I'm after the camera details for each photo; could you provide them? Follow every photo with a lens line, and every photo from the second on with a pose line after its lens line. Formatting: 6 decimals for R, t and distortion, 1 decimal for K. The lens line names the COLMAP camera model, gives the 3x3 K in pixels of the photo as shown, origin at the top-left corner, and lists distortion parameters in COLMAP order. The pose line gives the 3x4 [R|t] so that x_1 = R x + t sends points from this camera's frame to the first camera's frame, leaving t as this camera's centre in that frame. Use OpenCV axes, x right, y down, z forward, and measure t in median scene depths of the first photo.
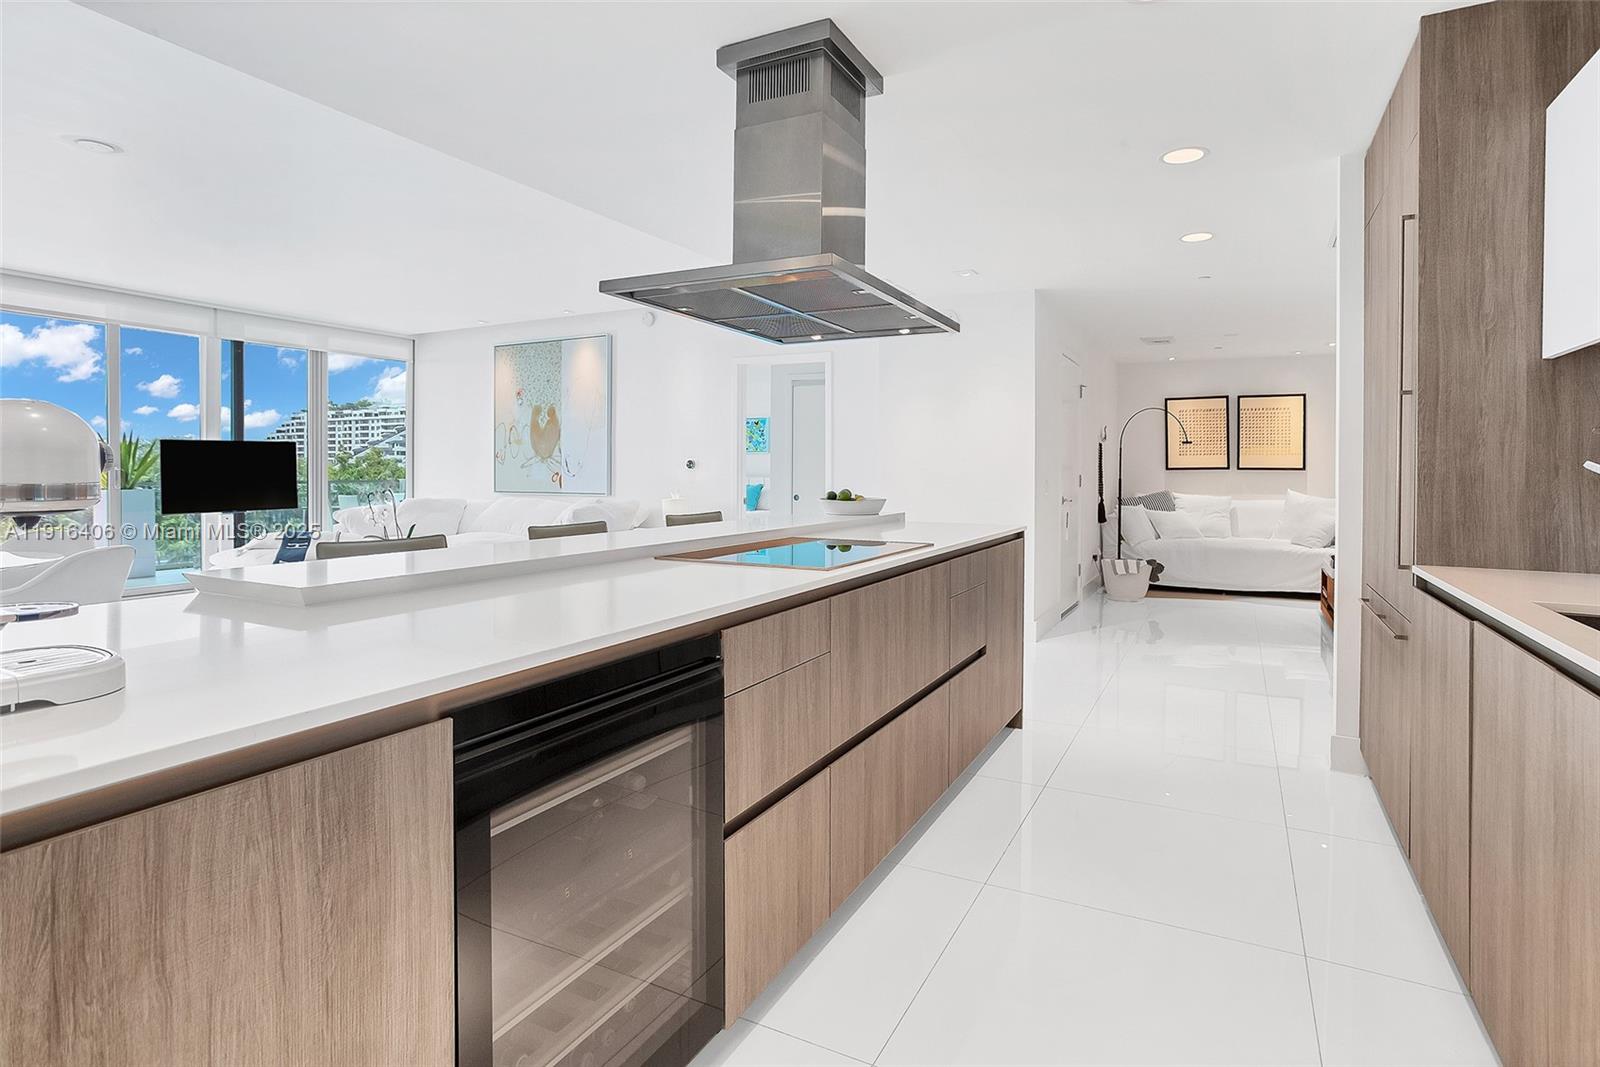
lens RADIAL K [[824.8, 0, 827.7], [0, 824.8, 479.6], [0, 0, 1]] dist [-0.047174, 0.022265]
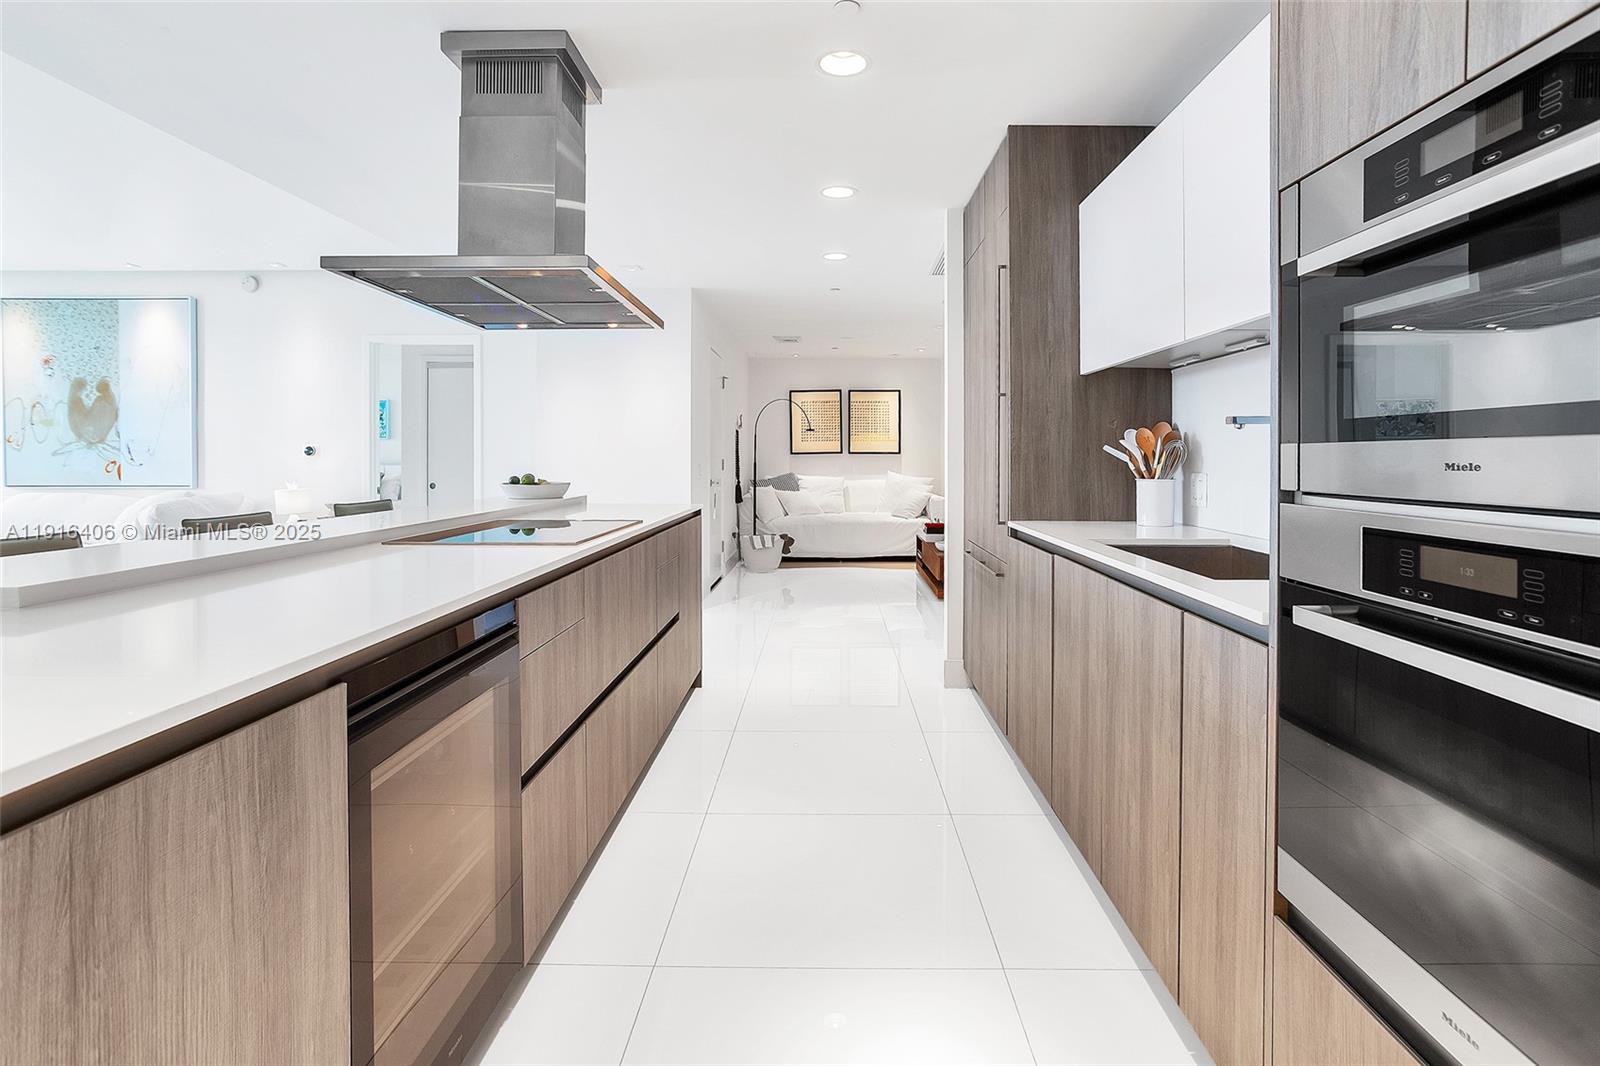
lens RADIAL K [[824.8, 0, 832.4], [0, 824.8, 466.6], [0, 0, 1]] dist [-0.047174, 0.022265]
pose [[0.891339, -0.011092, 0.453201, -0.130063], [0.010796, 0.999936, 0.003242, 0.004686], [-0.453208, 0.002003, 0.891402, -0.082451]]
